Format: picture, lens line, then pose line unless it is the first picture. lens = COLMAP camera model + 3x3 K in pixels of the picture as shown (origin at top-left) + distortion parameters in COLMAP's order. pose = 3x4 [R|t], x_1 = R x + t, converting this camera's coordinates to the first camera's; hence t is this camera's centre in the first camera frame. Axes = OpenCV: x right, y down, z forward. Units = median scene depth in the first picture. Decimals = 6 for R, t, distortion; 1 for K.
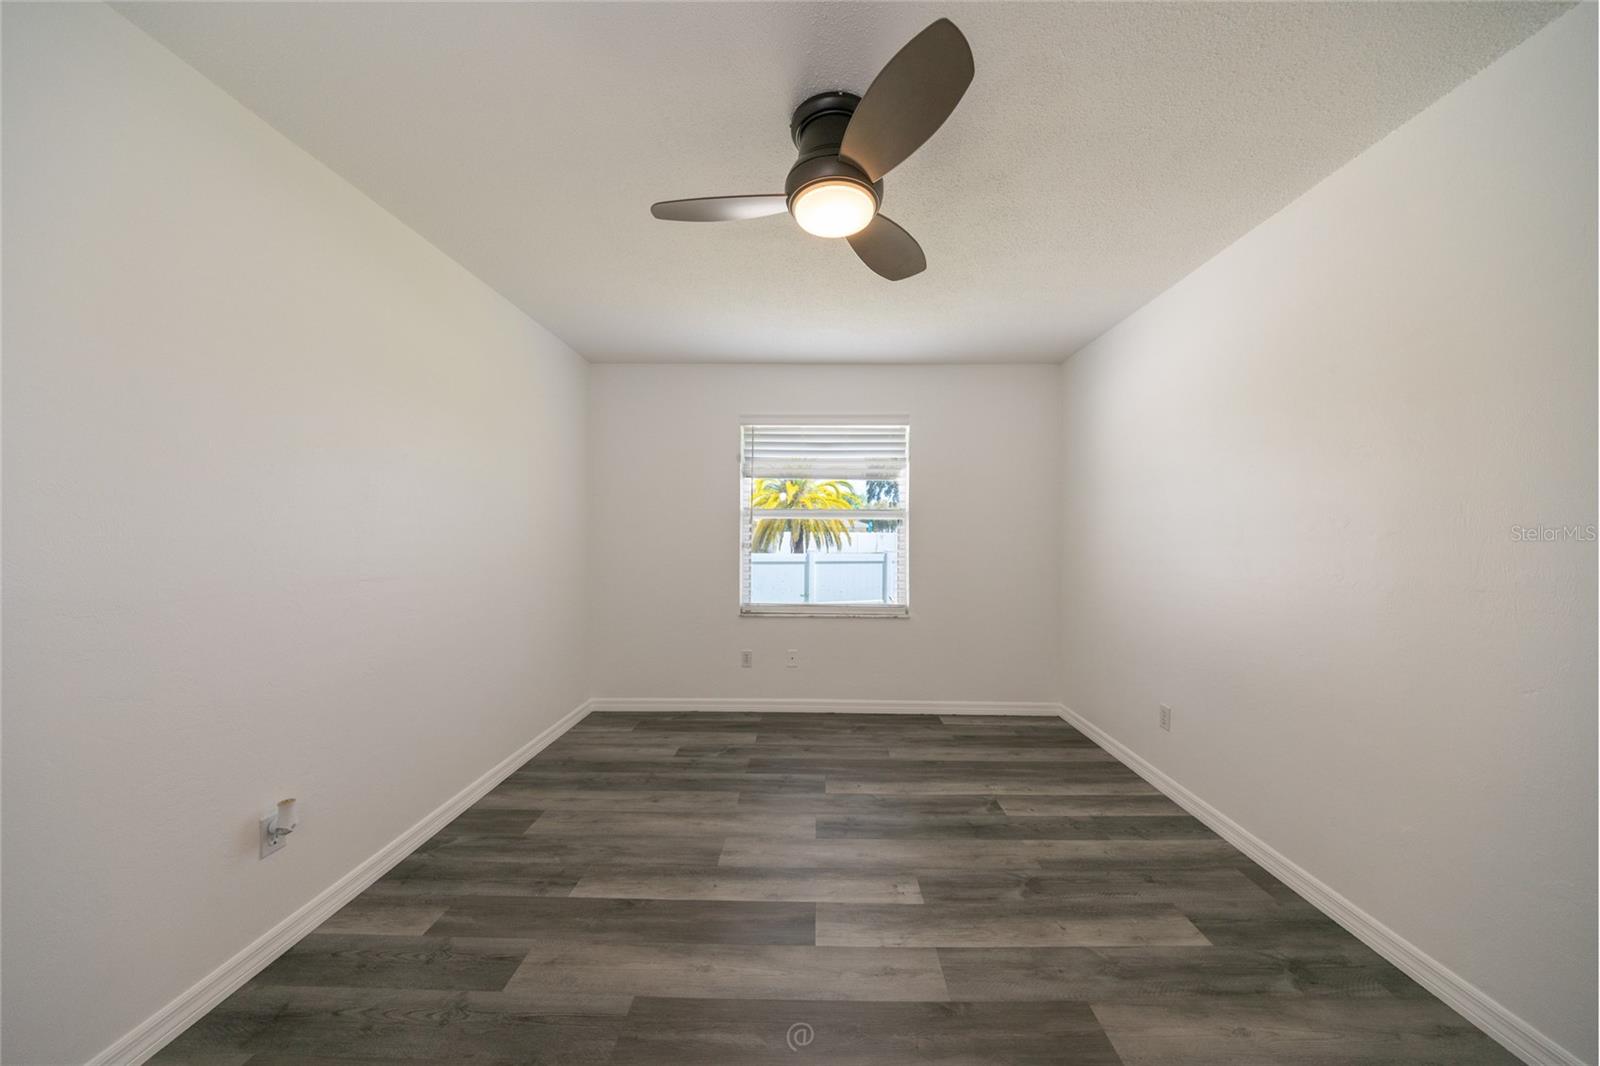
lens RADIAL K [[815.4, 0, 800.1], [0, 815.4, 532.3], [0, 0, 1]] dist [-0.001301, -0.000074]
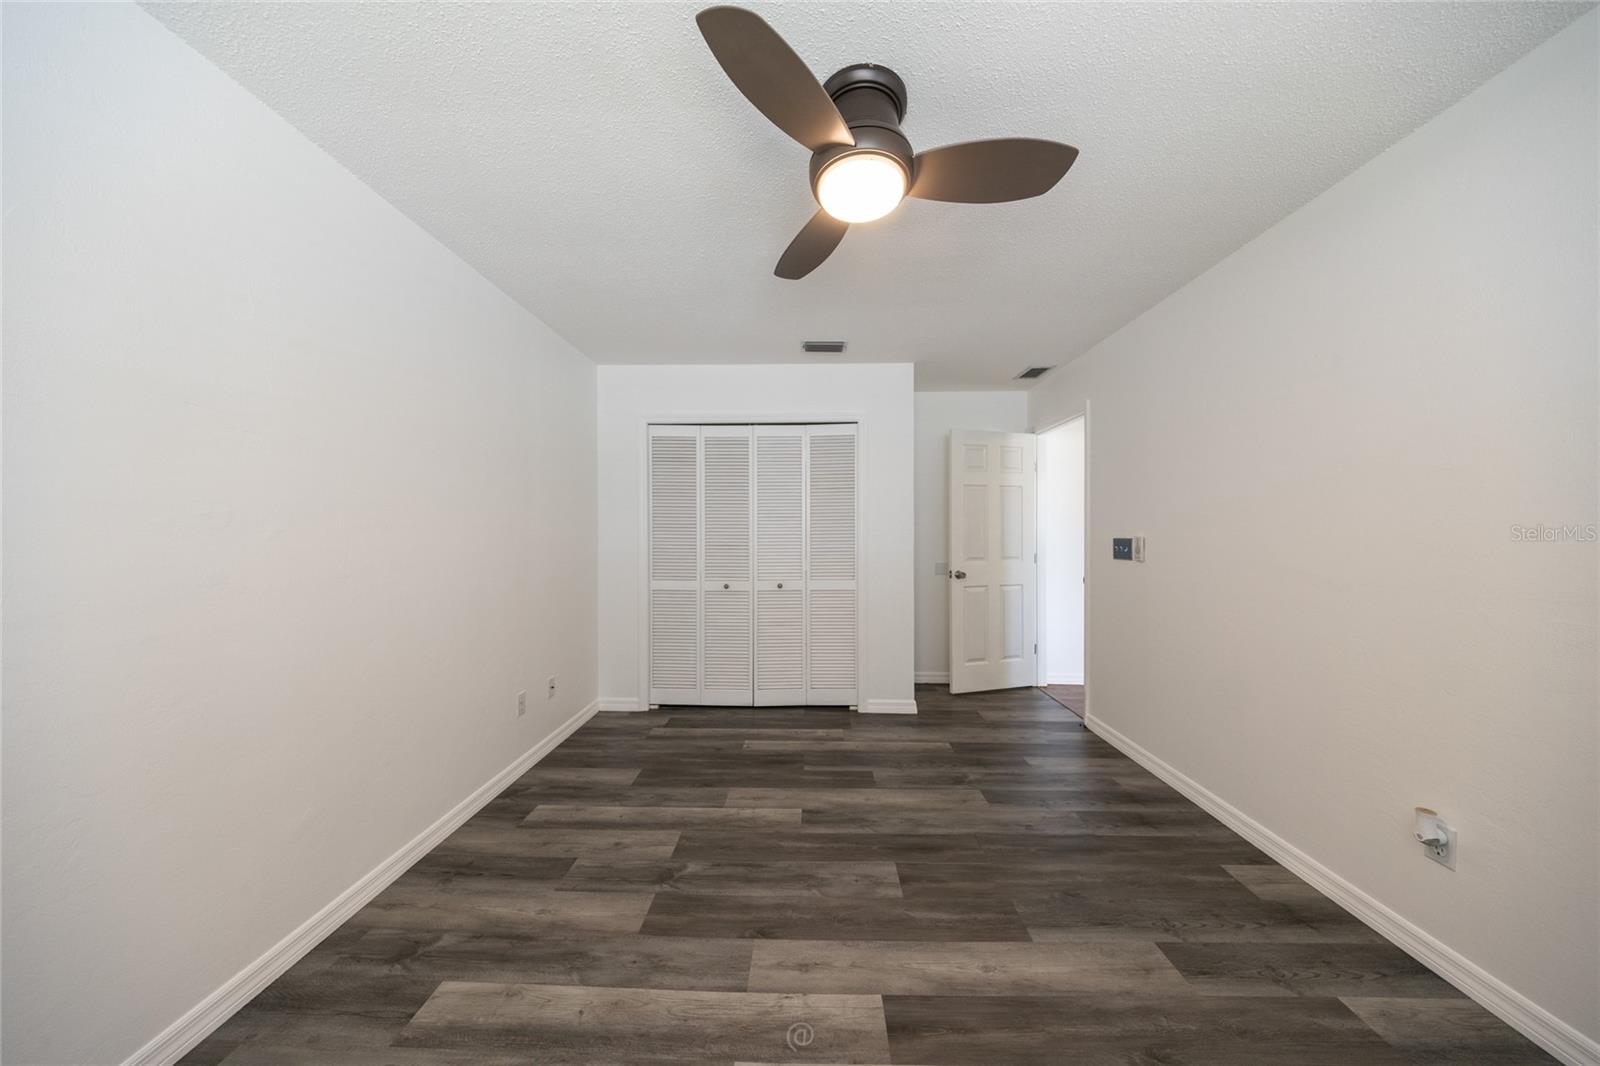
lens RADIAL K [[815.4, 0, 797.4], [0, 815.4, 532.3], [0, 0, 1]] dist [-0.001301, -0.000074]
pose [[-0.999985, -0.004539, -0.003103, 0.120581], [-0.004527, 0.999981, -0.004138, 0.007743], [0.003121, -0.004123, -0.999987, 1.981687]]
